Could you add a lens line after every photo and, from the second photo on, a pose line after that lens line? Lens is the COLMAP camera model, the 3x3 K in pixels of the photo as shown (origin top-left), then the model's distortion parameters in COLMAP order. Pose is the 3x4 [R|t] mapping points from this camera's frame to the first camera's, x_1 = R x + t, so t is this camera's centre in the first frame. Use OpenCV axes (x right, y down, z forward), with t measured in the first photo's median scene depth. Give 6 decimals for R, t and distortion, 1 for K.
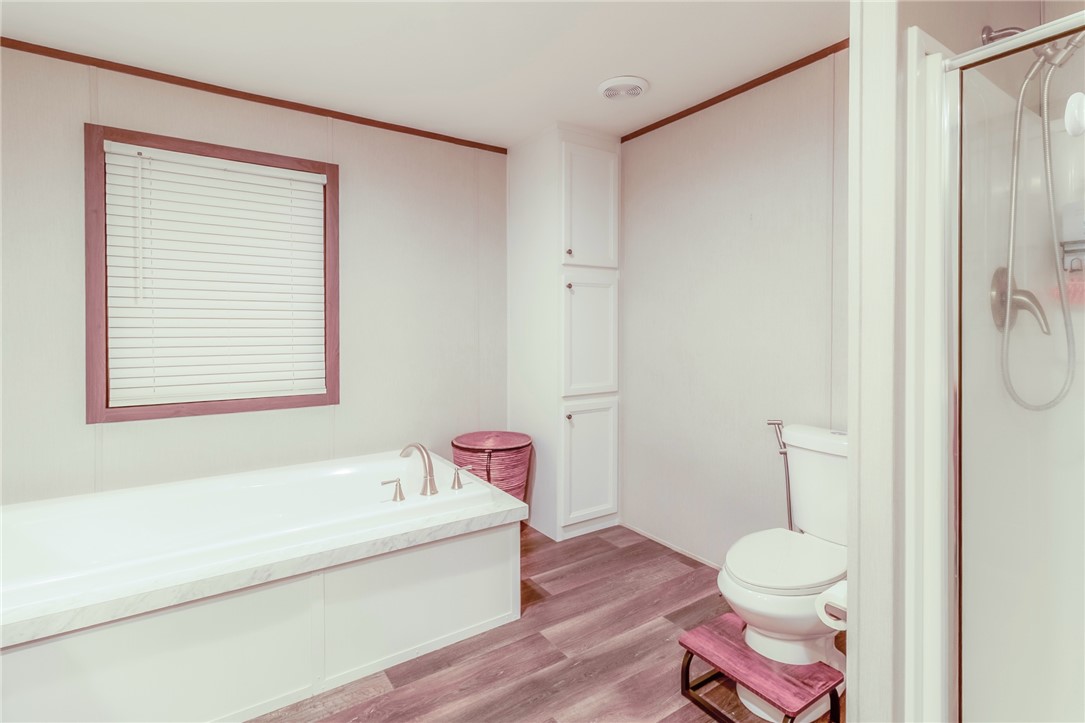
lens RADIAL K [[526.3, 0, 590.1], [0, 526.3, 330.3], [0, 0, 1]] dist [-0.000053, 0.000211]
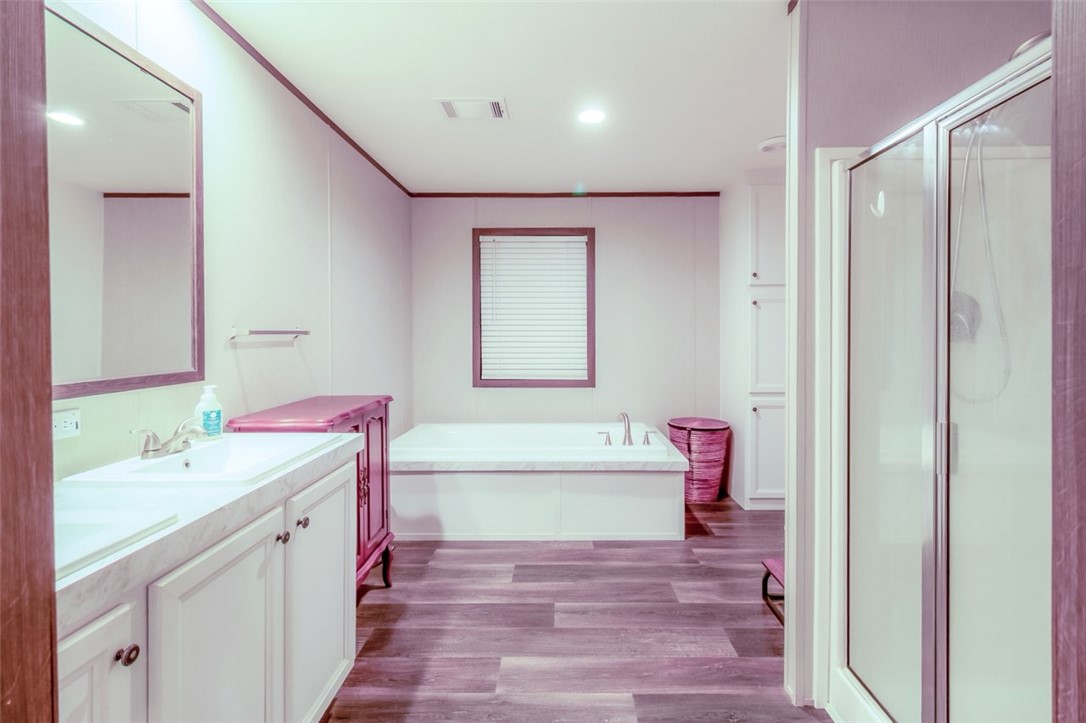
lens RADIAL K [[507.7, 0, 545.8], [0, 507.7, 339.0], [0, 0, 1]] dist [-0.000293, 0.000033]
pose [[0.793130, 0.004893, -0.609032, 0.299033], [-0.003611, 0.999988, 0.003331, -0.001760], [0.609041, -0.000442, 0.793138, -0.236586]]
